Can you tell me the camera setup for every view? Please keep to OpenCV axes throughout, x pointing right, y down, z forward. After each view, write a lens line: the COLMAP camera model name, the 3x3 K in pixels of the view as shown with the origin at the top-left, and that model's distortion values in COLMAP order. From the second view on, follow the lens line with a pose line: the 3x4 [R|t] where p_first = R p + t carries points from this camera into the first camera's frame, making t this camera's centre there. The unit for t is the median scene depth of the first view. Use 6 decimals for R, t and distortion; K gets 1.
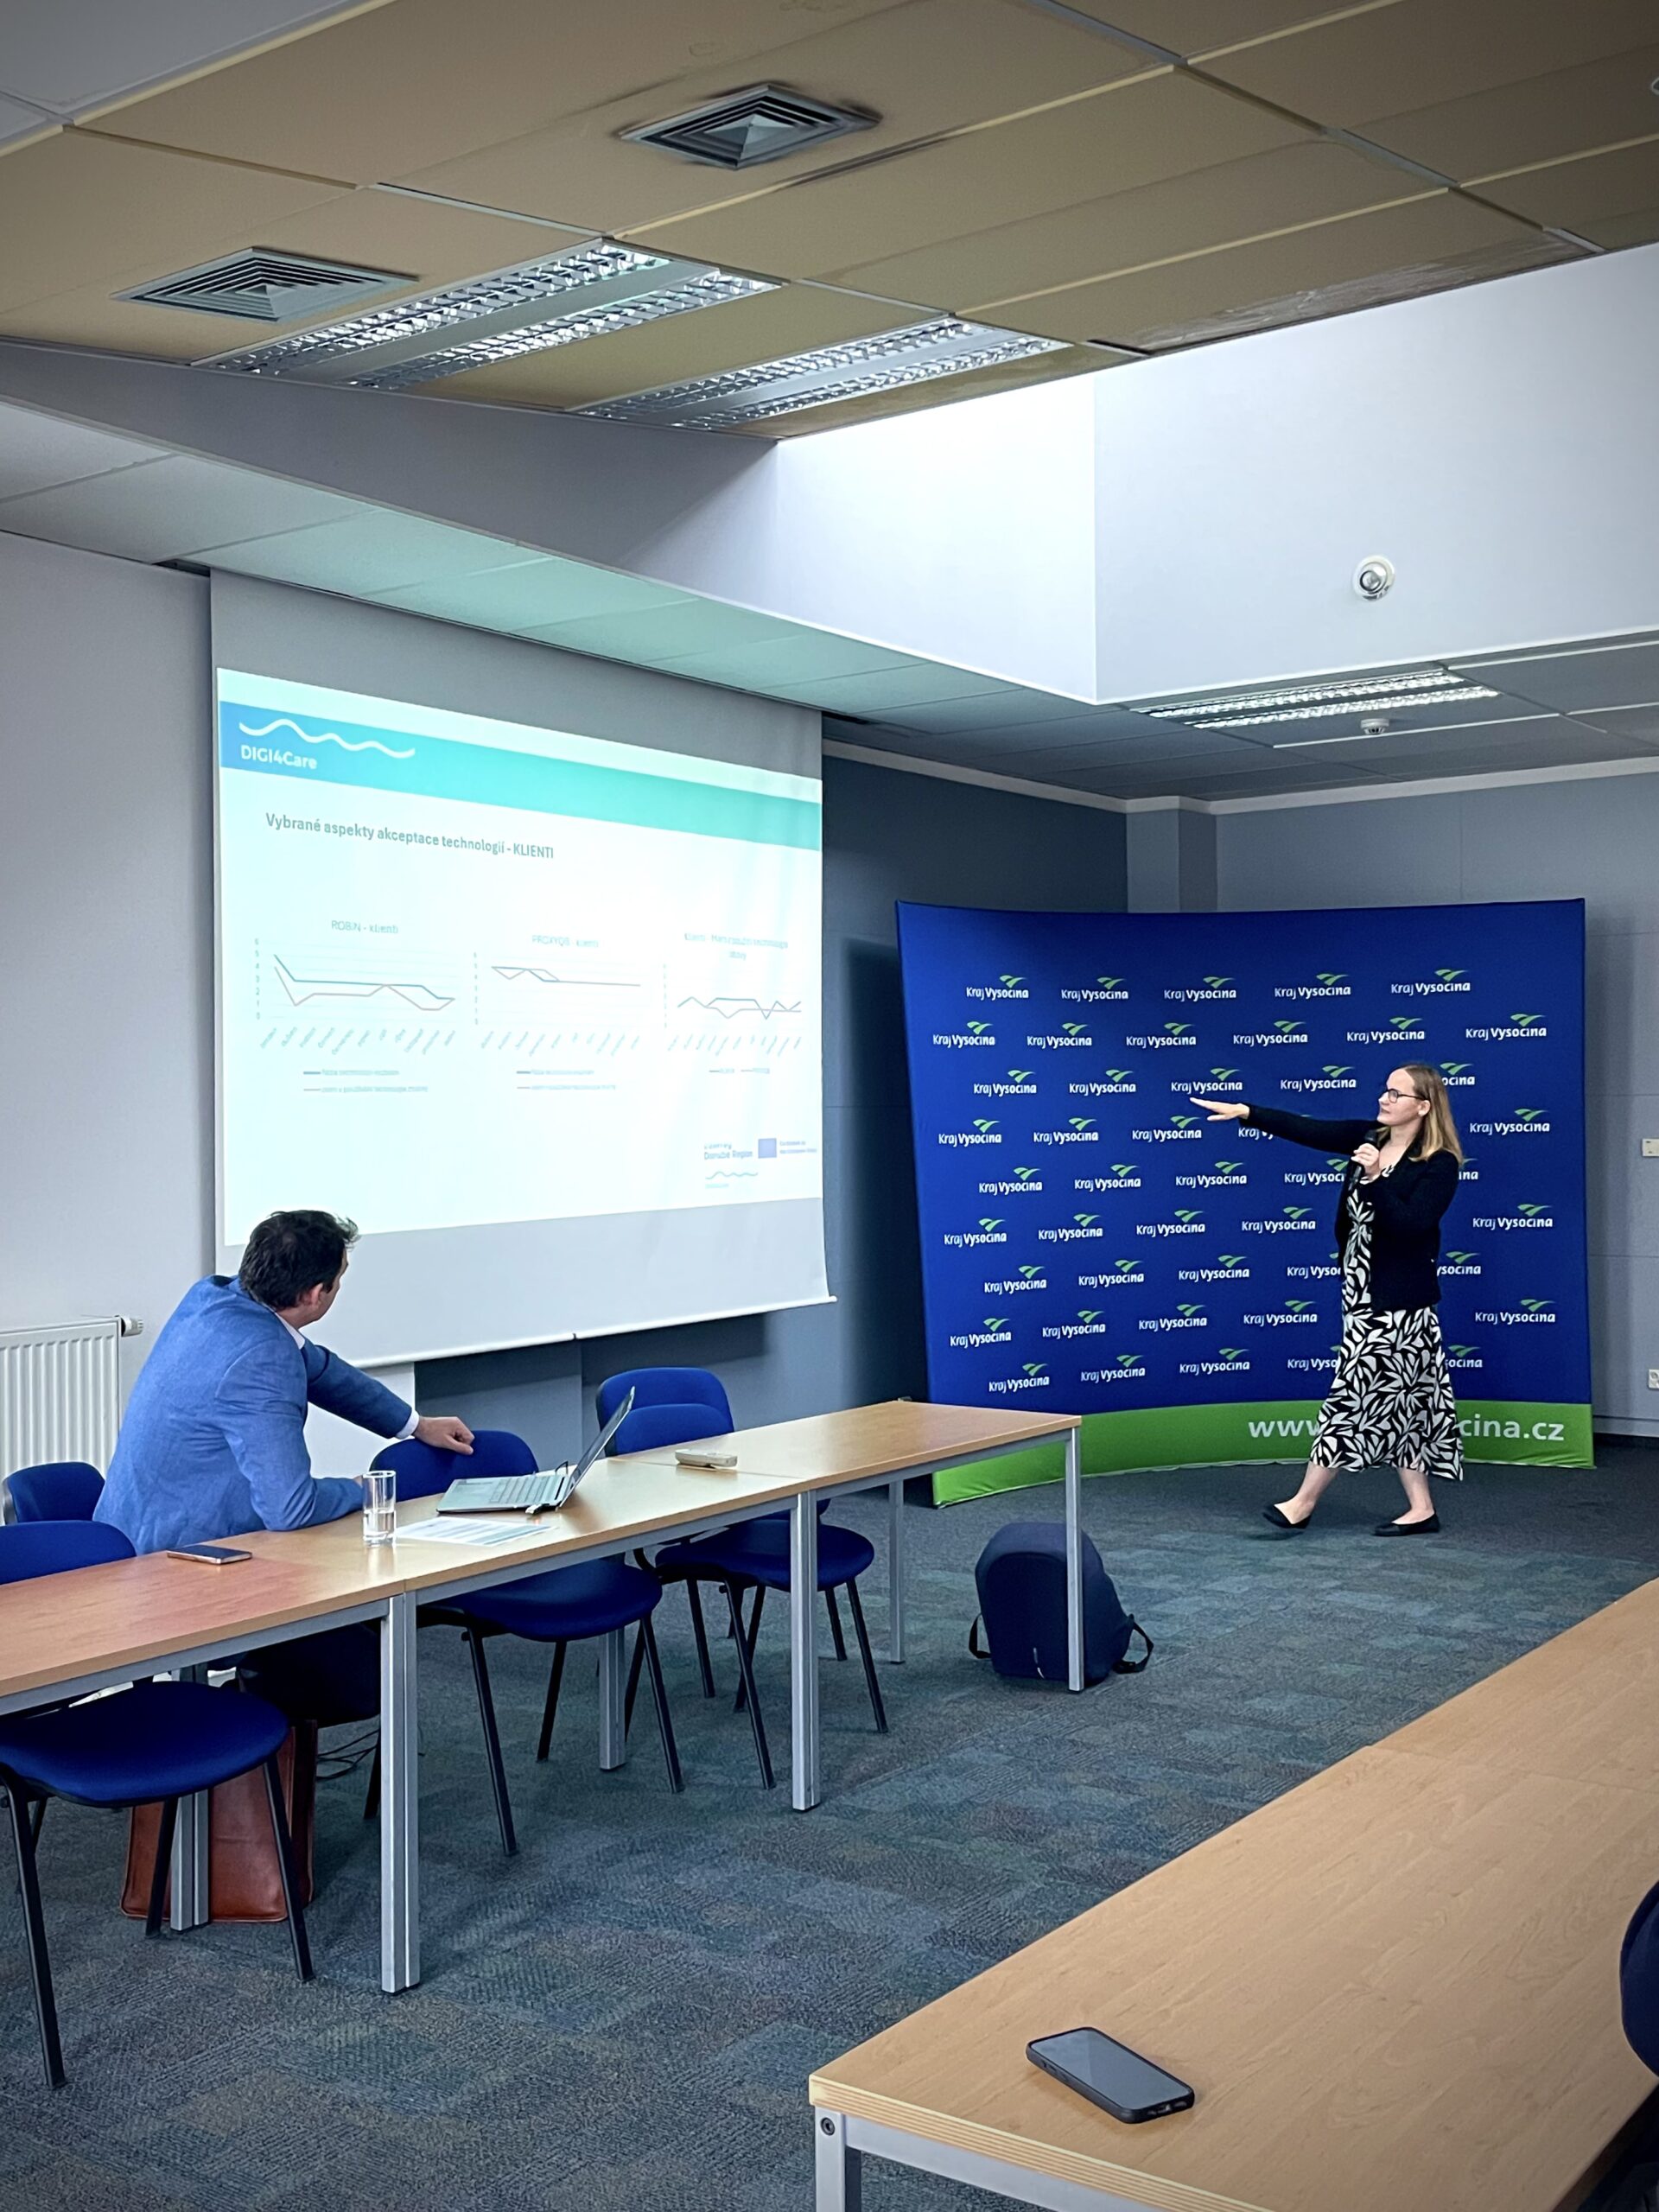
lens RADIAL K [[2282.7, 0, 839.1], [0, 2282.7, 1089.1], [0, 0, 1]] dist [0.131762, -0.277495]
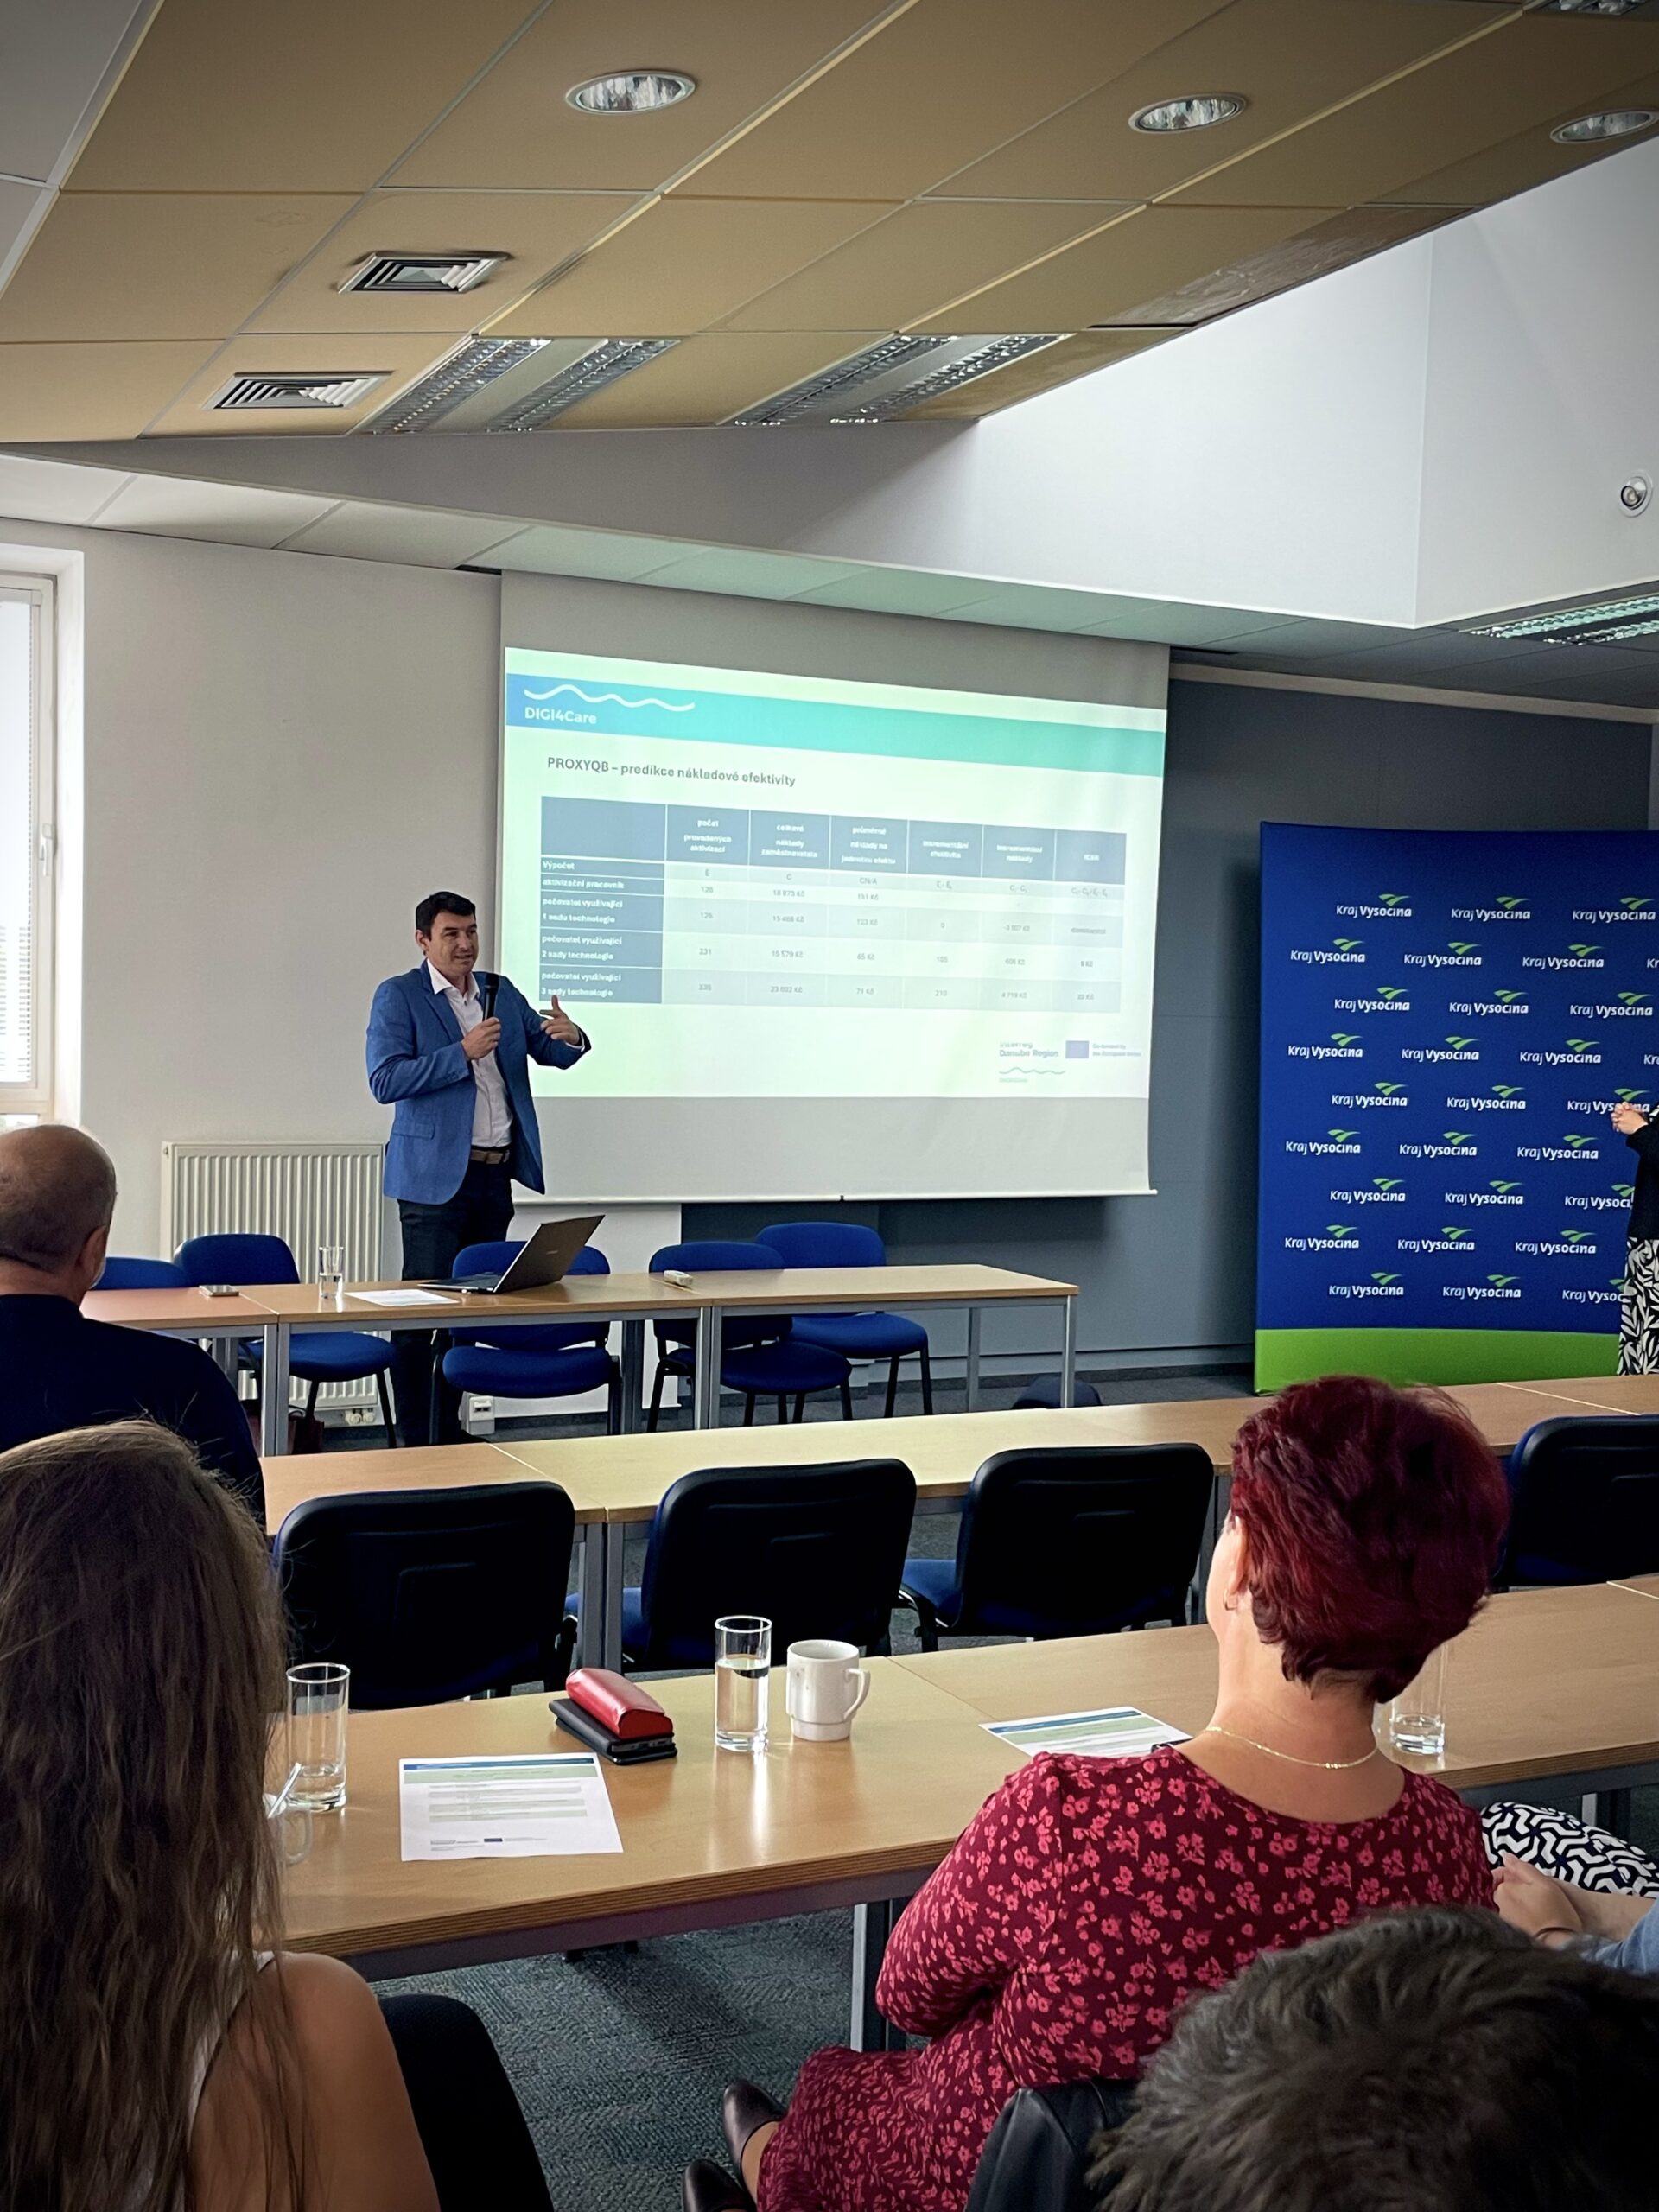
lens RADIAL K [[2363.6, 0, 796.7], [0, 2363.6, 1114.6], [0, 0, 1]] dist [0.148214, -0.316862]
pose [[0.878093, 0.057993, -0.474963, 0.500254], [-0.035002, 0.997754, 0.057115, -0.004387], [0.477208, -0.033528, 0.878150, -0.091071]]
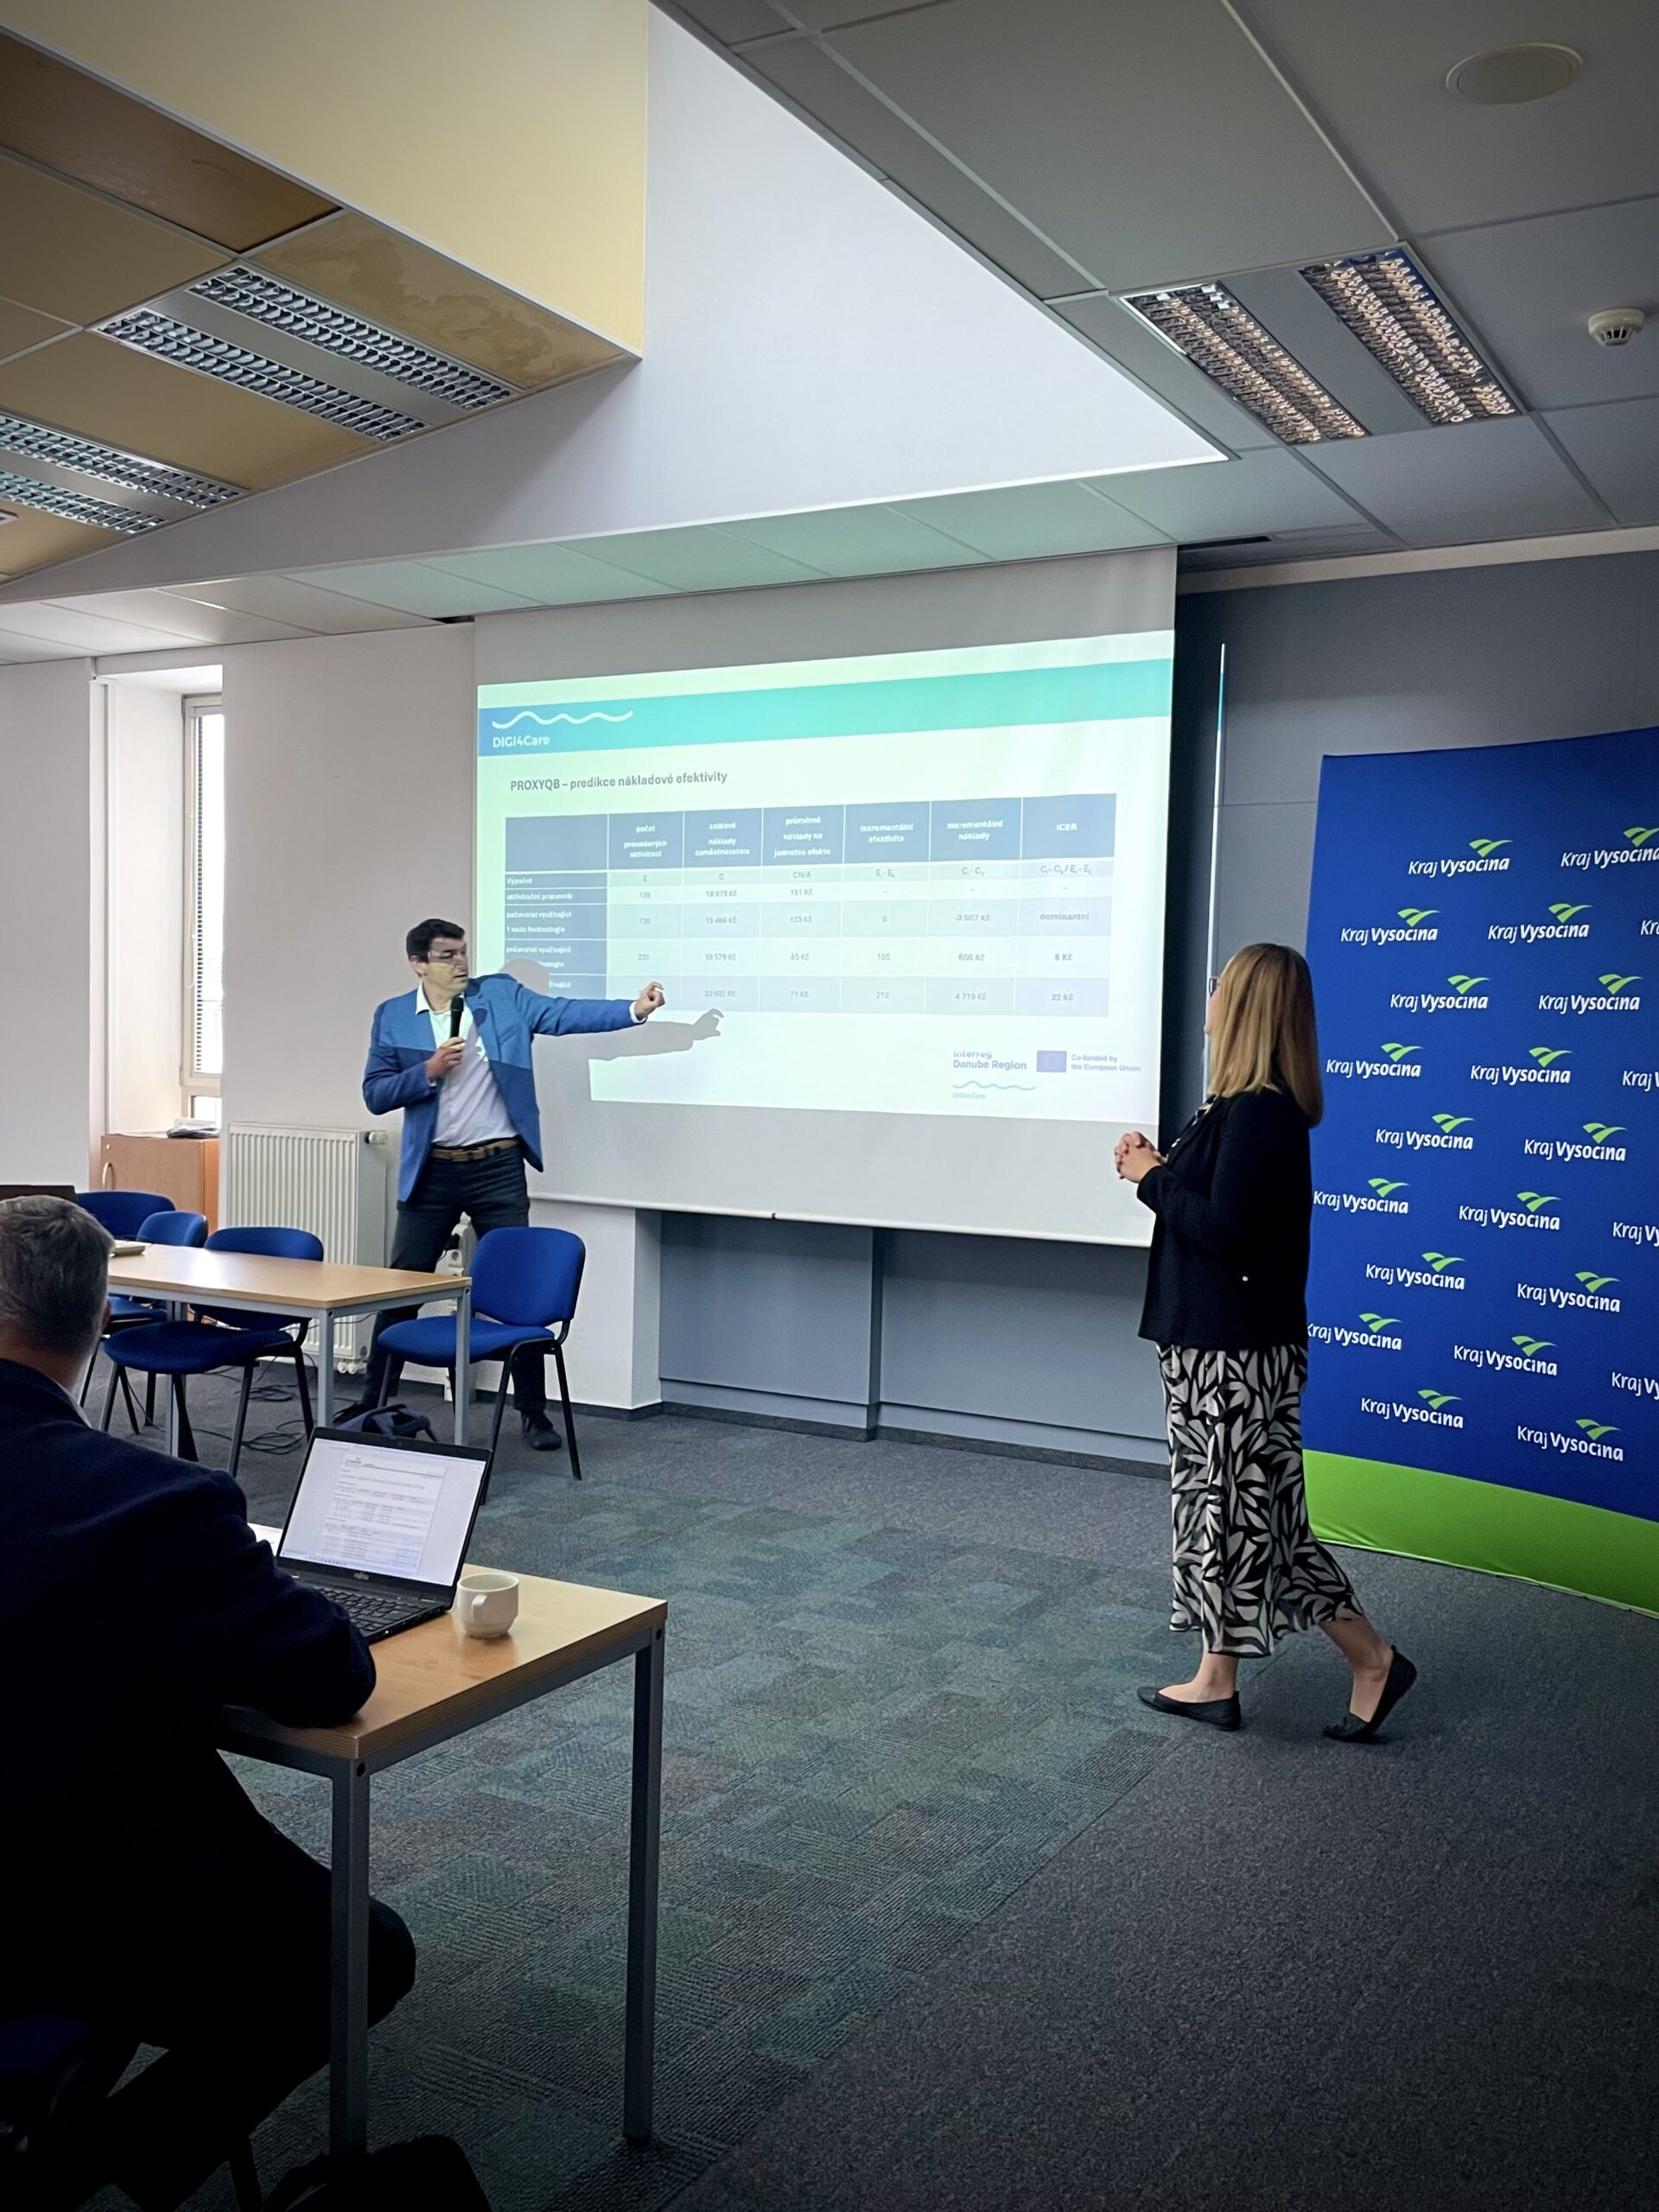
lens RADIAL K [[2084.5, 0, 736.9], [0, 2084.5, 1114.1], [0, 0, 1]] dist [0.136176, -0.000240]
pose [[0.076716, 0.063313, -0.995041, 1.001003], [-0.016595, 0.997925, 0.062217, -0.003755], [0.996915, 0.011740, 0.077608, 1.025581]]
